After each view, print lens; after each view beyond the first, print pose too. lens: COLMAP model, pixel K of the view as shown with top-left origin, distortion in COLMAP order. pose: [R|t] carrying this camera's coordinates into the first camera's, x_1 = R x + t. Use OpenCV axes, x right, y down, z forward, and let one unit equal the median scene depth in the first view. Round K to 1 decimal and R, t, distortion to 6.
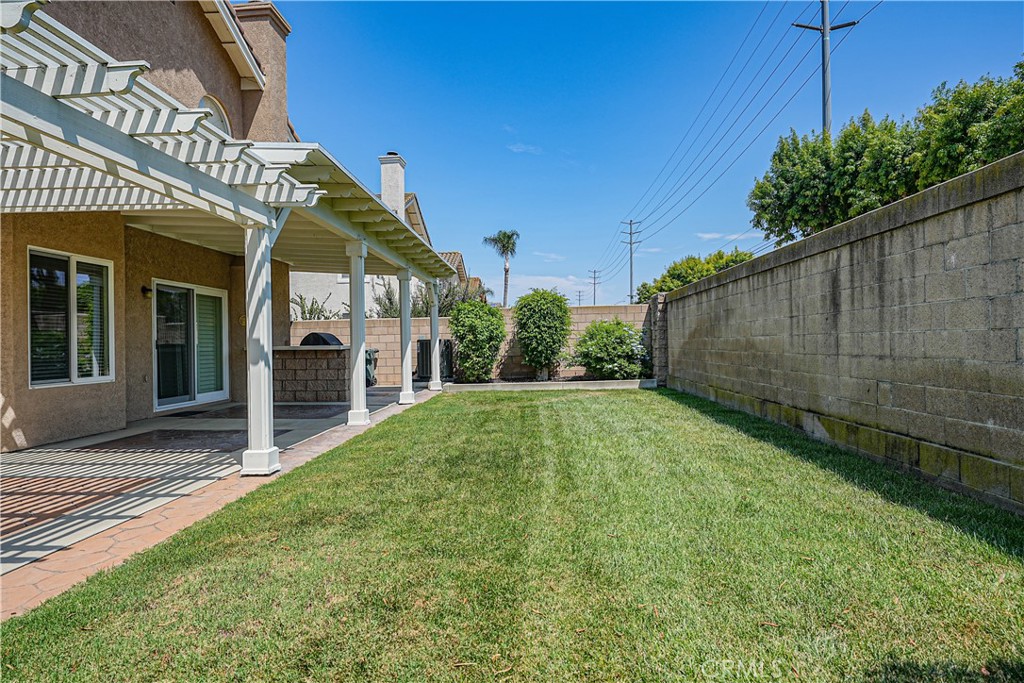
lens RADIAL K [[576.0, 0, 508.8], [0, 576.0, 340.9], [0, 0, 1]] dist [0.002777, 0.000741]
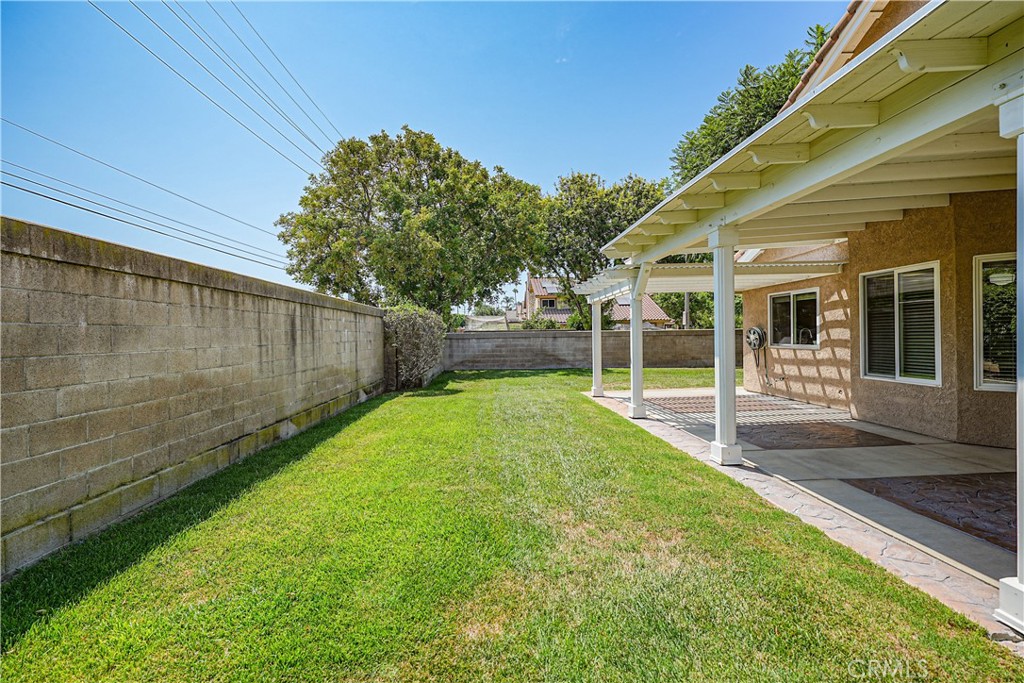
lens RADIAL K [[464.2, 0, 507.1], [0, 464.2, 339.1], [0, 0, 1]] dist [0.001887, 0.000162]
pose [[-0.994812, 0.035342, -0.095389, 0.054960], [0.034966, 0.999373, 0.005613, -0.021625], [0.095528, 0.002249, -0.995424, 0.964589]]
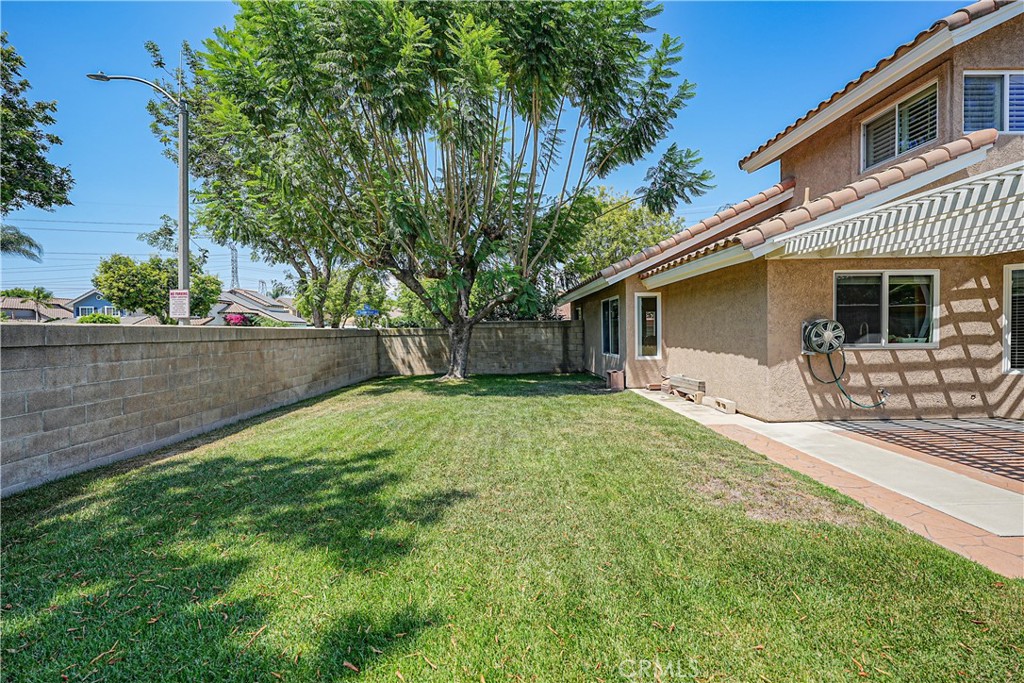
lens RADIAL K [[424.9, 0, 506.3], [0, 424.9, 341.0], [0, 0, 1]] dist [-0.001343, -0.000074]
pose [[0.060655, 0.041061, -0.997314, -0.000614], [0.016605, 0.998974, 0.042139, -0.024172], [0.998021, -0.019116, 0.059911, -0.139346]]
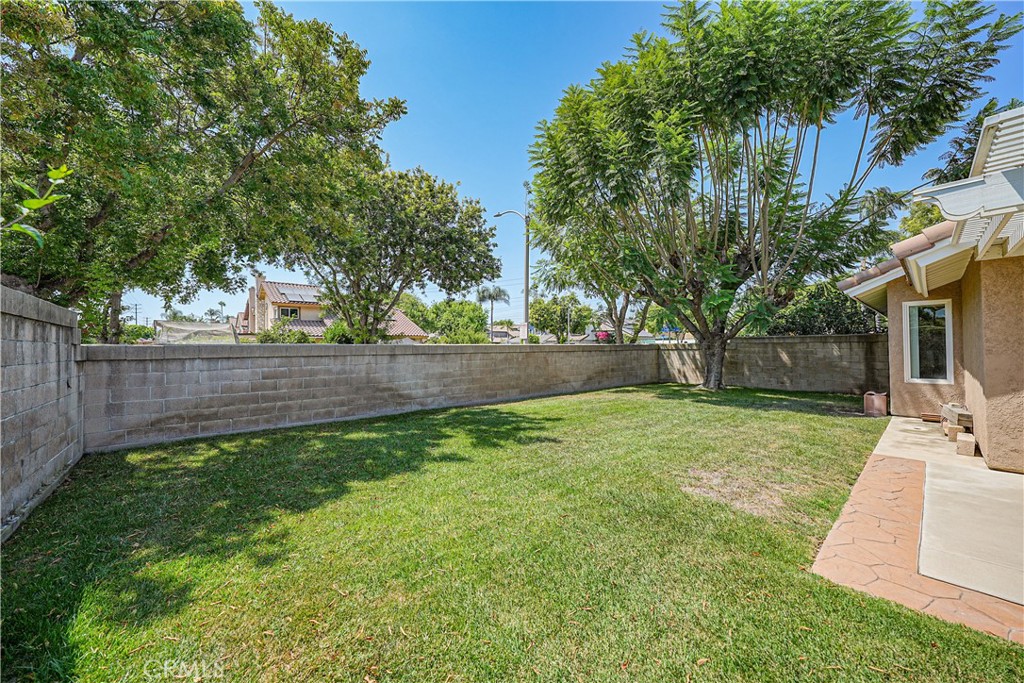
lens RADIAL K [[373.1, 0, 506.5], [0, 373.1, 342.6], [0, 0, 1]] dist [-0.000350, -0.000015]
pose [[-0.715021, 0.016266, -0.698914, 0.069315], [0.026403, 0.999644, -0.003746, -0.027573], [0.698604, -0.021131, -0.715196, 0.116989]]
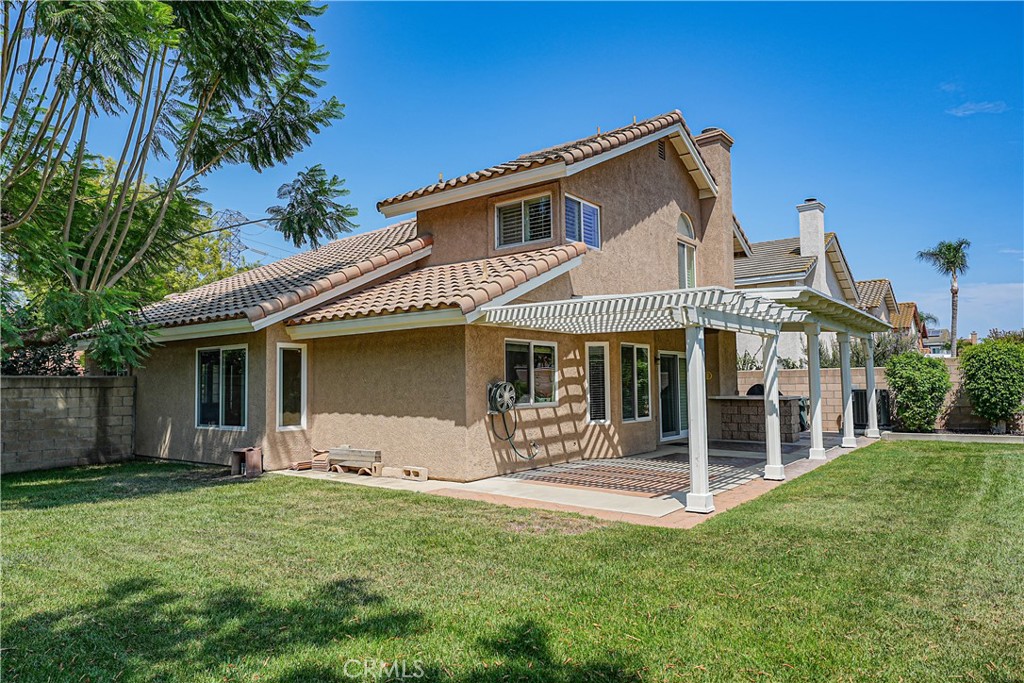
lens RADIAL K [[654.6, 0, 505.1], [0, 654.6, 339.8], [0, 0, 1]] dist [0.001115, 0.000146]
pose [[0.819358, -0.031247, -0.572430, 0.015264], [-0.000292, 0.998491, -0.054922, -0.029552], [0.573283, 0.045168, 0.818112, -0.409541]]
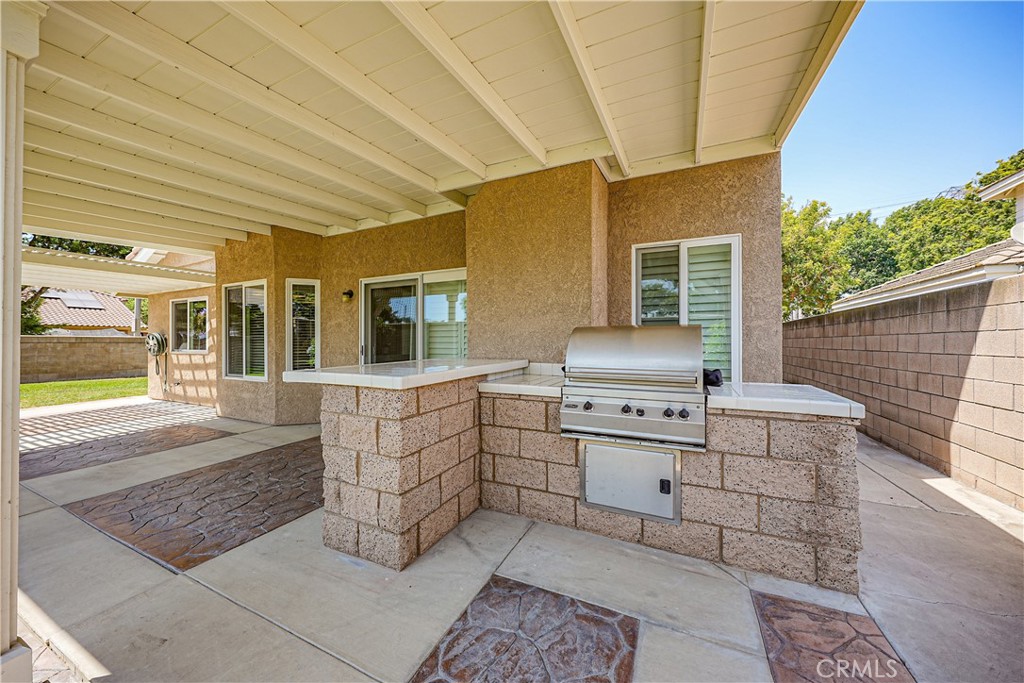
lens RADIAL K [[358.3, 0, 512.0], [0, 358.3, 341.5], [0, 0, 1]] dist [0.001132, 0.000095]
pose [[-0.384986, 0.018225, -0.922743, -0.118850], [0.013570, 0.999809, 0.014086, -0.008651], [0.922823, -0.007099, -0.385159, 0.987940]]
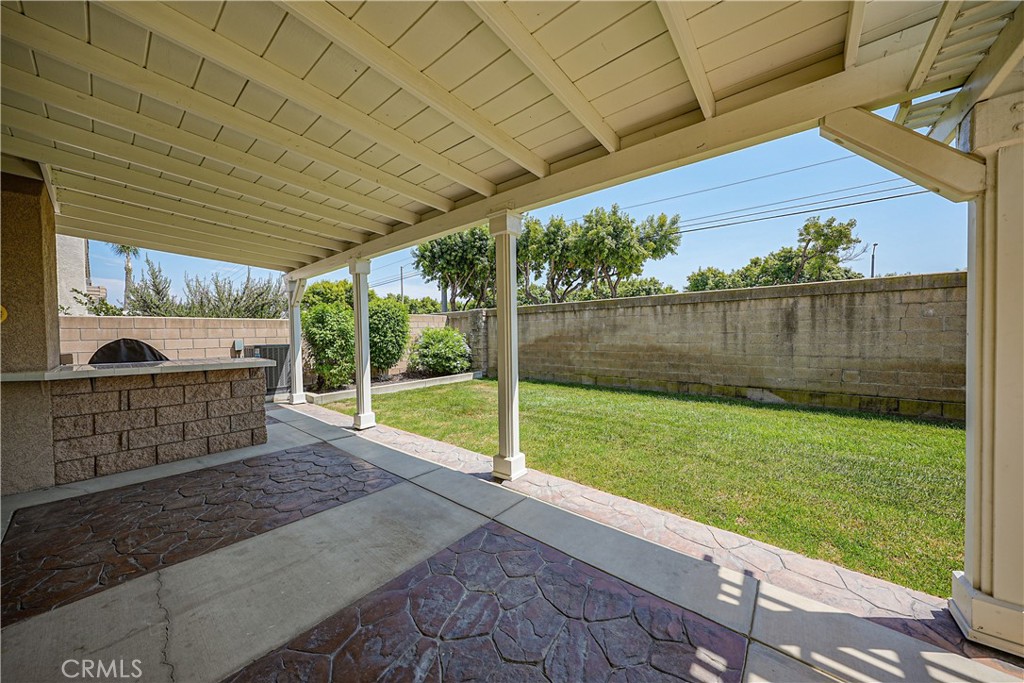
lens RADIAL K [[346.5, 0, 507.8], [0, 346.5, 341.0], [0, 0, 1]] dist [-0.004389, 0.001708]
pose [[0.607838, -0.008684, 0.794014, -0.360884], [0.000371, 0.999943, 0.010652, -0.014545], [-0.794061, -0.006180, 0.607806, 0.446451]]
